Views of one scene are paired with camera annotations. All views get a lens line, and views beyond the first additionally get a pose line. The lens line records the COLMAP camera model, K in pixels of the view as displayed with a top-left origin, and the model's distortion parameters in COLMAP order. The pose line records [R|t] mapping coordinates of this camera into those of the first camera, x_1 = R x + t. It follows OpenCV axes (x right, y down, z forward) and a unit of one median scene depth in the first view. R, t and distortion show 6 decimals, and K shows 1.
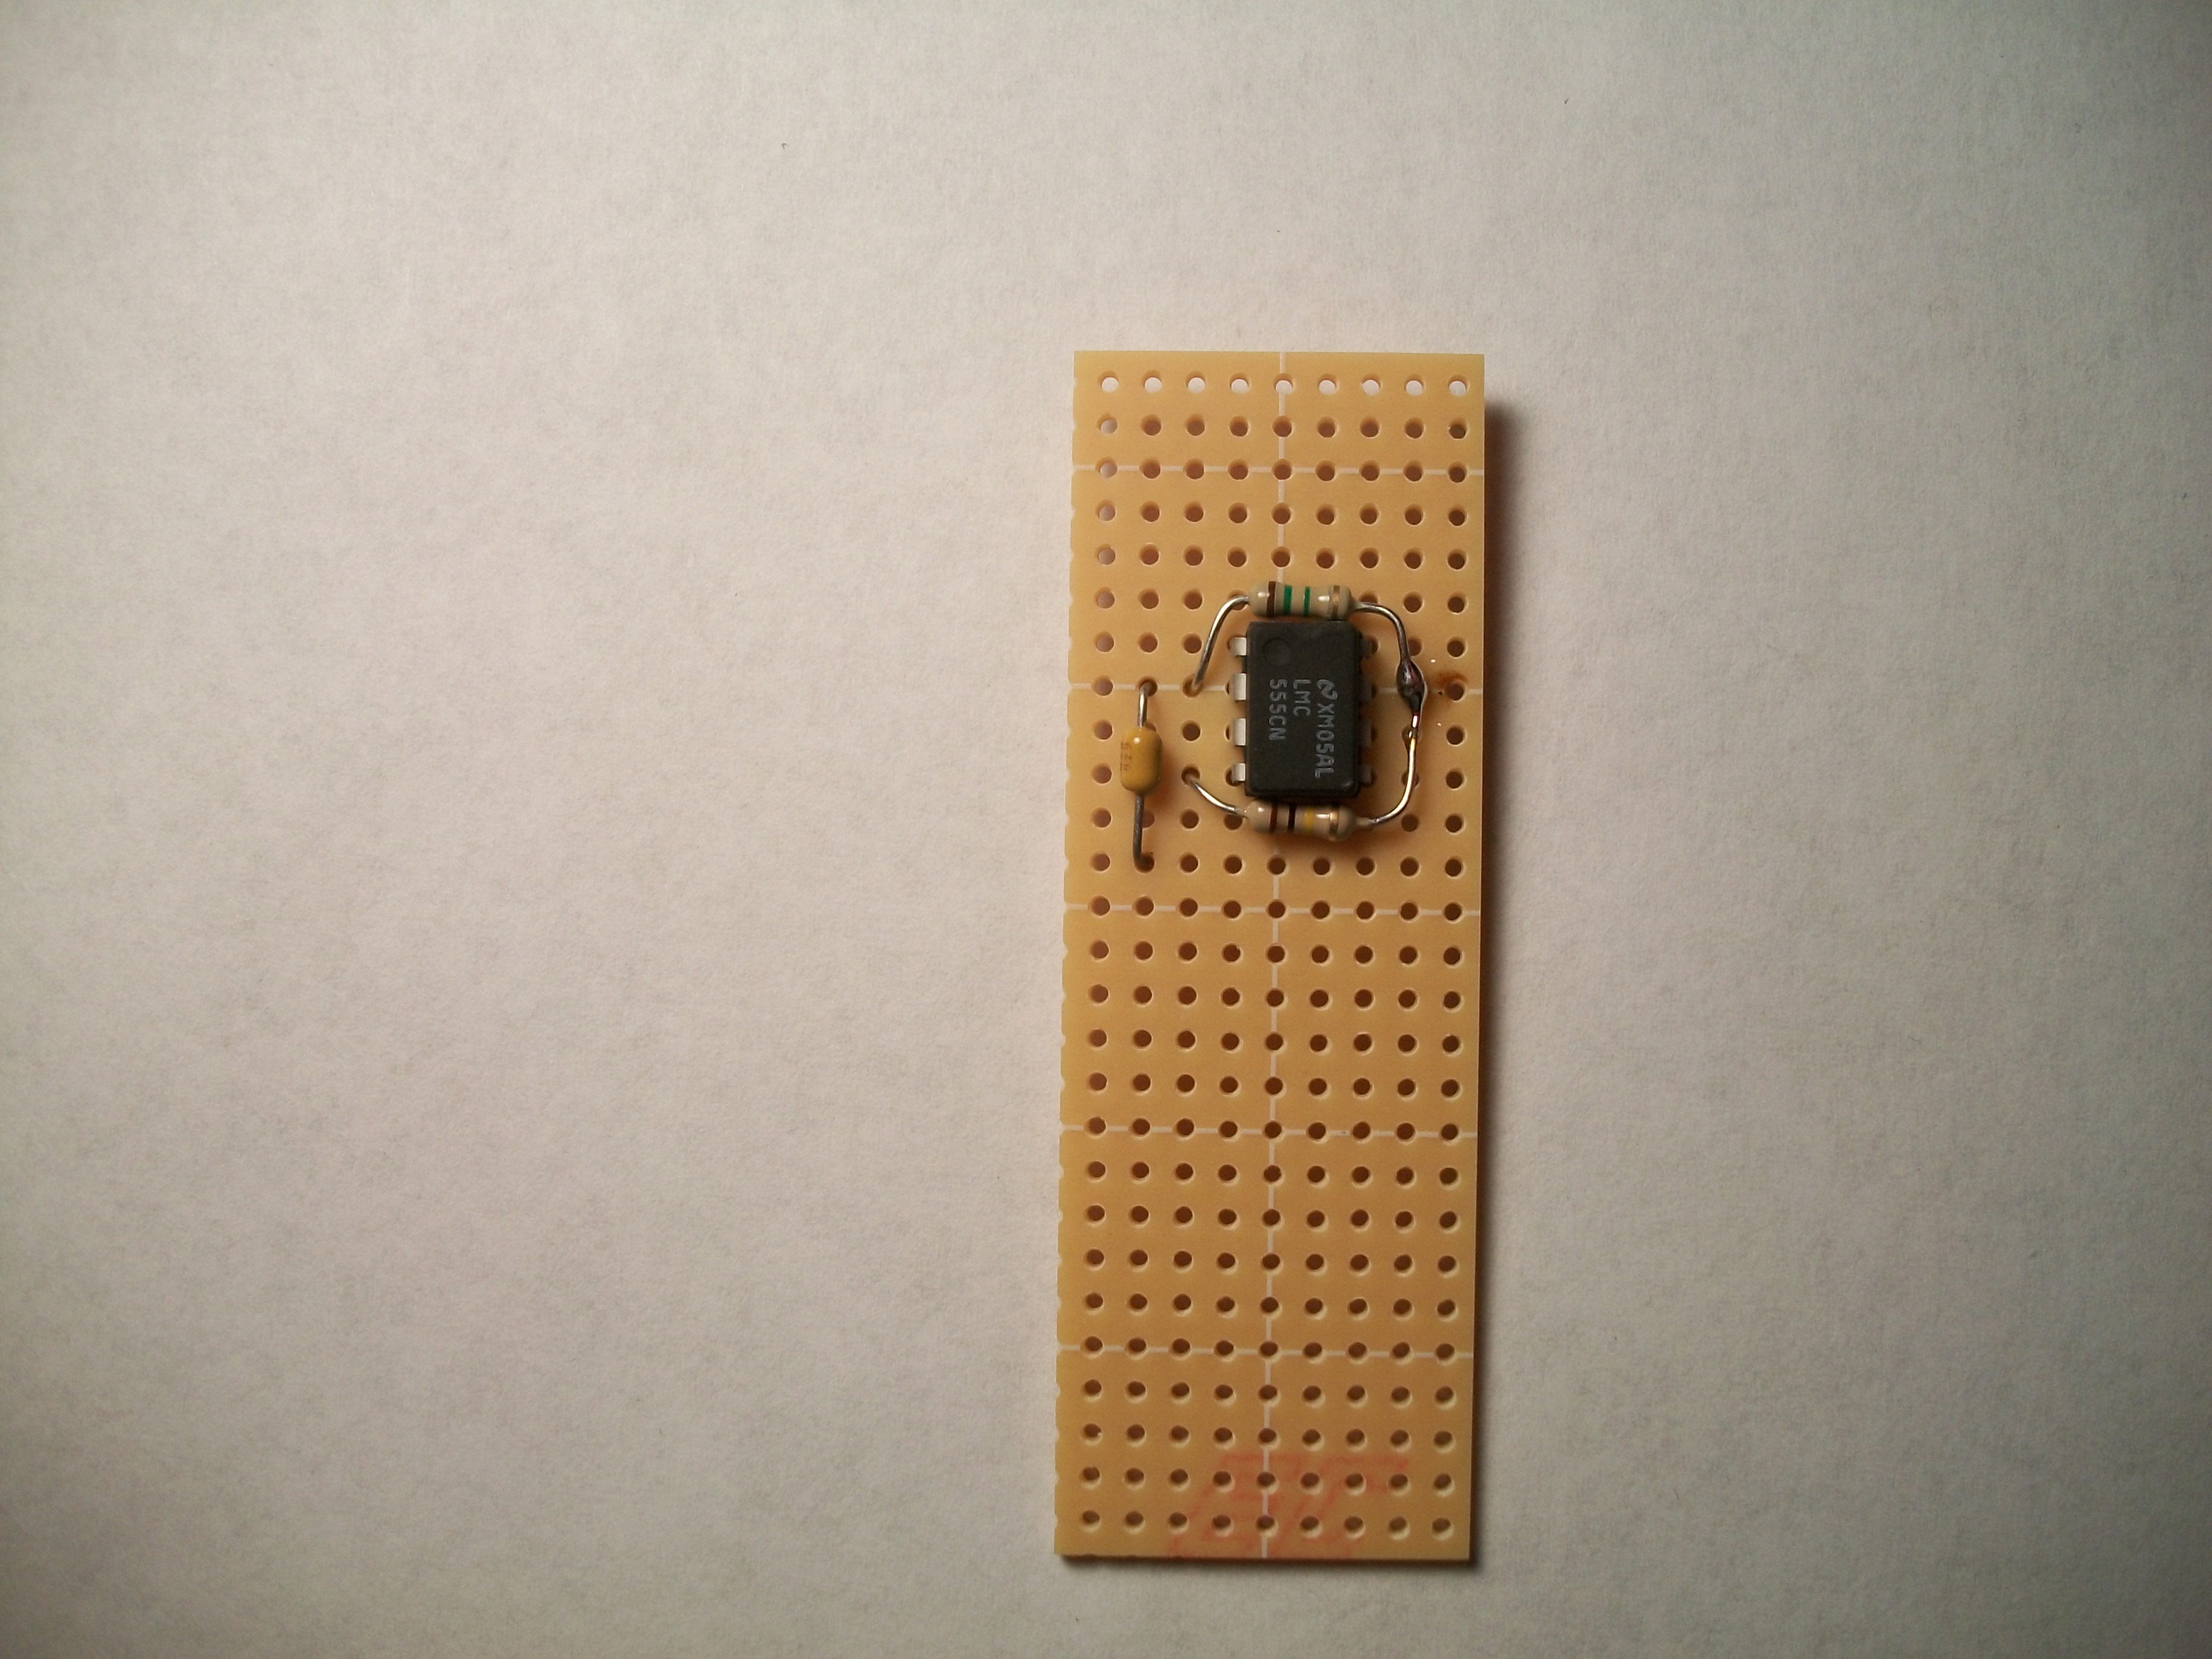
lens RADIAL K [[2204.4, 0, 1121.7], [0, 2204.4, 789.1], [0, 0, 1]] dist [-0.146576, 0.098967]
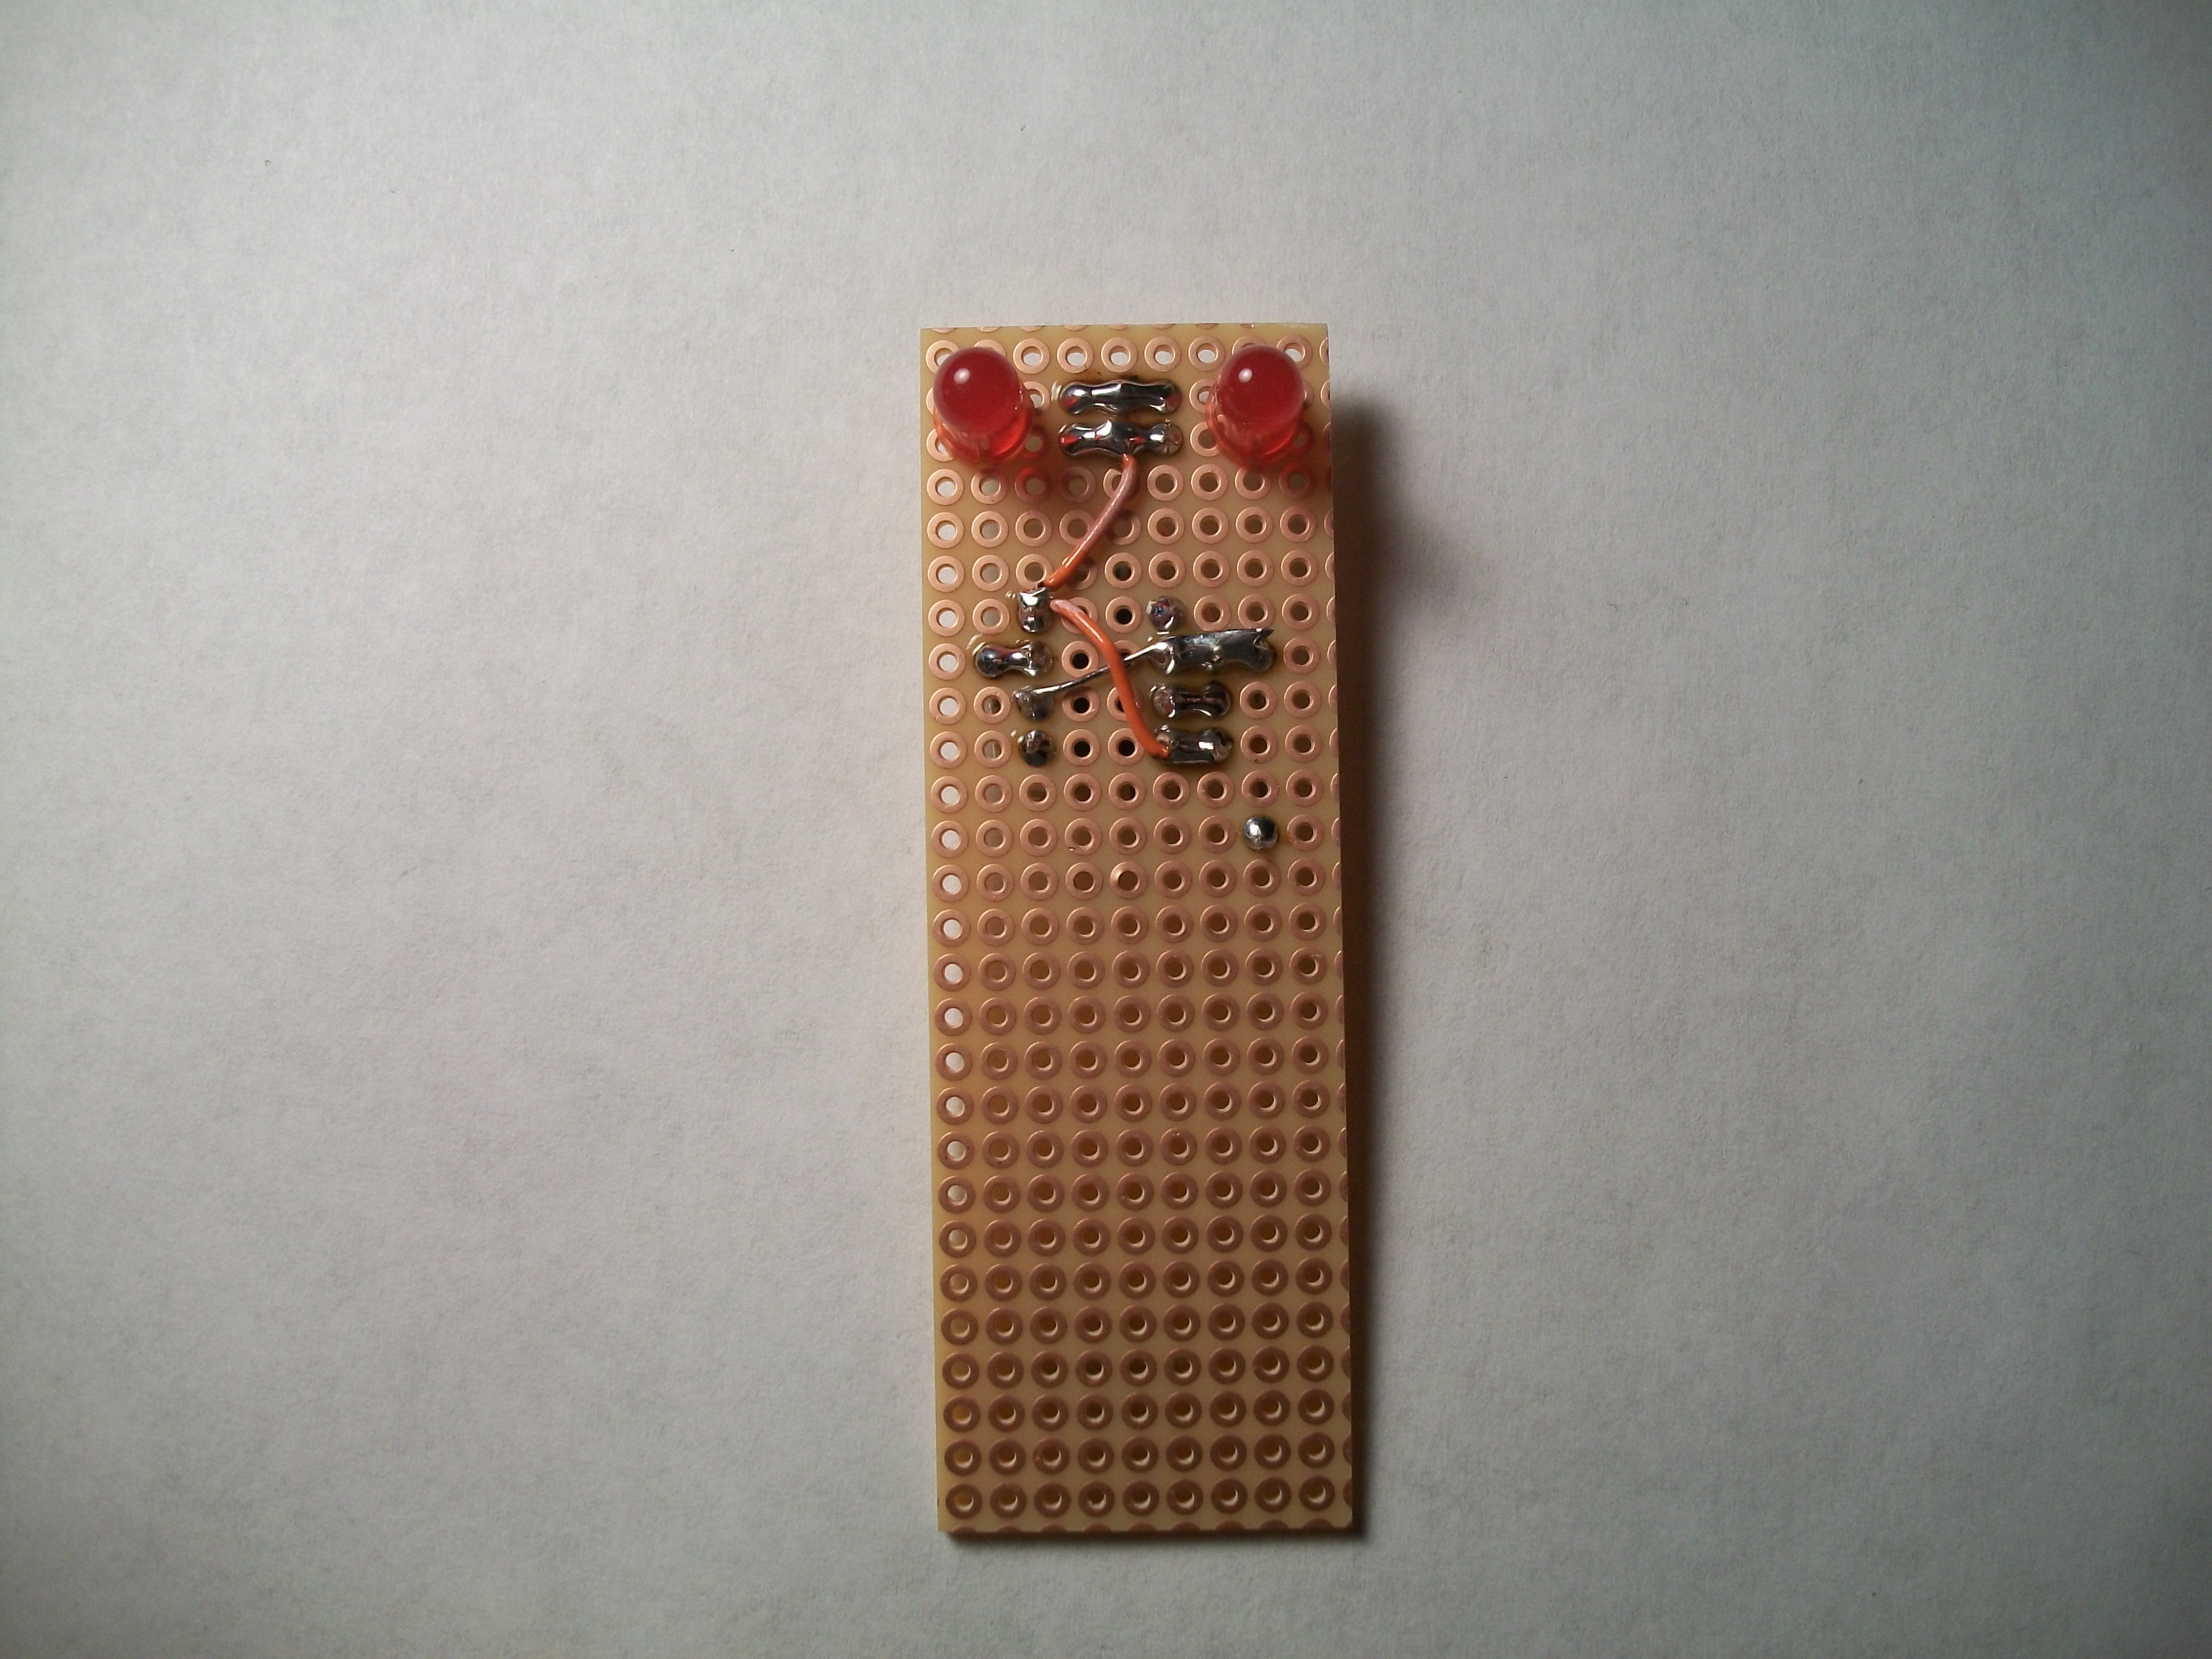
lens RADIAL K [[2204.4, 0, 1121.7], [0, 2204.4, 789.1], [0, 0, 1]] dist [-0.146576, 0.098967]
pose [[0.999340, 0.025073, 0.026290, 0.238728], [-0.024272, 0.999244, -0.030358, 0.023042], [-0.027031, 0.029700, 0.999193, -0.016805]]
